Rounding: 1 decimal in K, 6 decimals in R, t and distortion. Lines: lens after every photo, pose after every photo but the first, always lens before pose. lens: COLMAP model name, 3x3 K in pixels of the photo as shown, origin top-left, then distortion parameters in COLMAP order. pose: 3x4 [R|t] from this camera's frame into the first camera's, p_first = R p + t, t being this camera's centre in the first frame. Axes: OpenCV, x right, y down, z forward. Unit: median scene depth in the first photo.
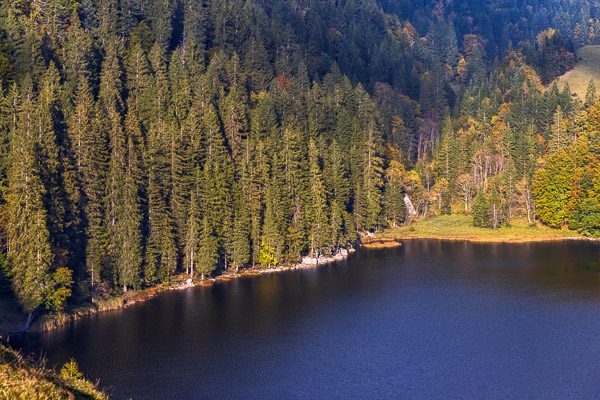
lens RADIAL K [[1640.9, 0, 285.2], [0, 1640.9, 199.7], [0, 0, 1]] dist [-0.003006, -0.299131]
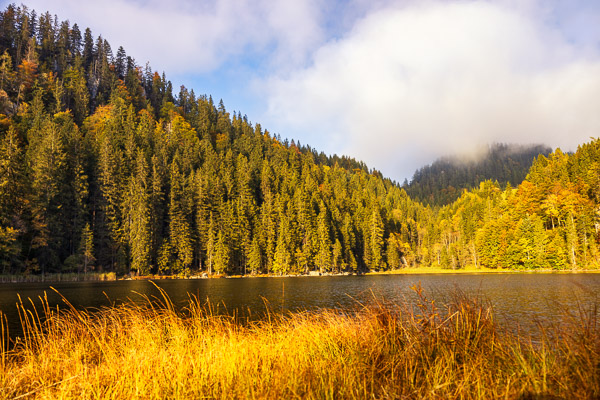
lens RADIAL K [[509.1, 0, 298.3], [0, 509.1, 199.4], [0, 0, 1]] dist [0.000039, 0.007781]
pose [[0.975126, -0.051036, -0.215695, 0.103257], [-0.000851, 0.972261, -0.233897, 0.079631], [0.221649, 0.228263, 0.948034, 0.536870]]
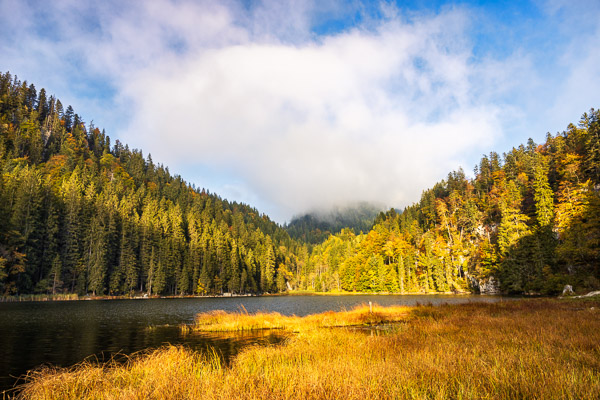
lens RADIAL K [[404.8, 0, 300.0], [0, 404.8, 200.0], [0, 0, 1]] dist [0.004600, 0.002074]
pose [[0.999162, -0.006909, 0.040335, 0.083611], [0.019199, 0.949574, -0.312956, 0.083258], [-0.036139, 0.313468, 0.948911, 0.488384]]
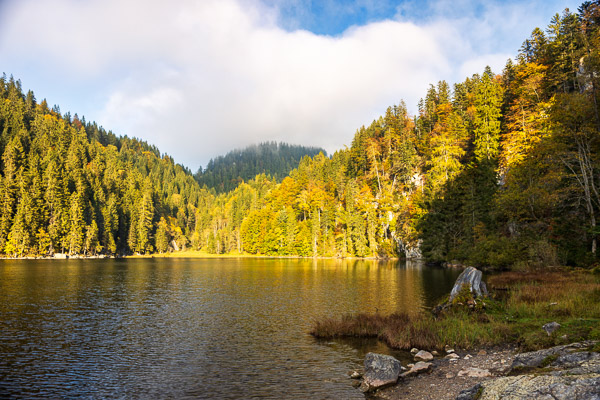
lens RADIAL K [[470.9, 0, 300.0], [0, 470.9, 200.0], [0, 0, 1]] dist [-0.007049, 0.004022]
pose [[0.983460, 0.022313, 0.179745, 0.141363], [0.014744, 0.979228, -0.202228, 0.074038], [-0.180524, 0.201533, 0.962702, 0.564265]]
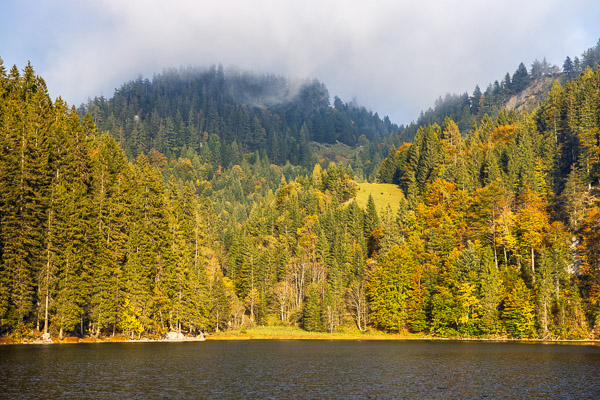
lens RADIAL K [[1205.2, 0, 300.0], [0, 1205.2, 200.0], [0, 0, 1]] dist [-0.000276, 0.245591]
pose [[0.954733, 0.035640, 0.295321, -0.097328], [0.023187, 0.980859, -0.193332, 0.084503], [-0.296558, 0.191428, 0.935633, 0.438152]]
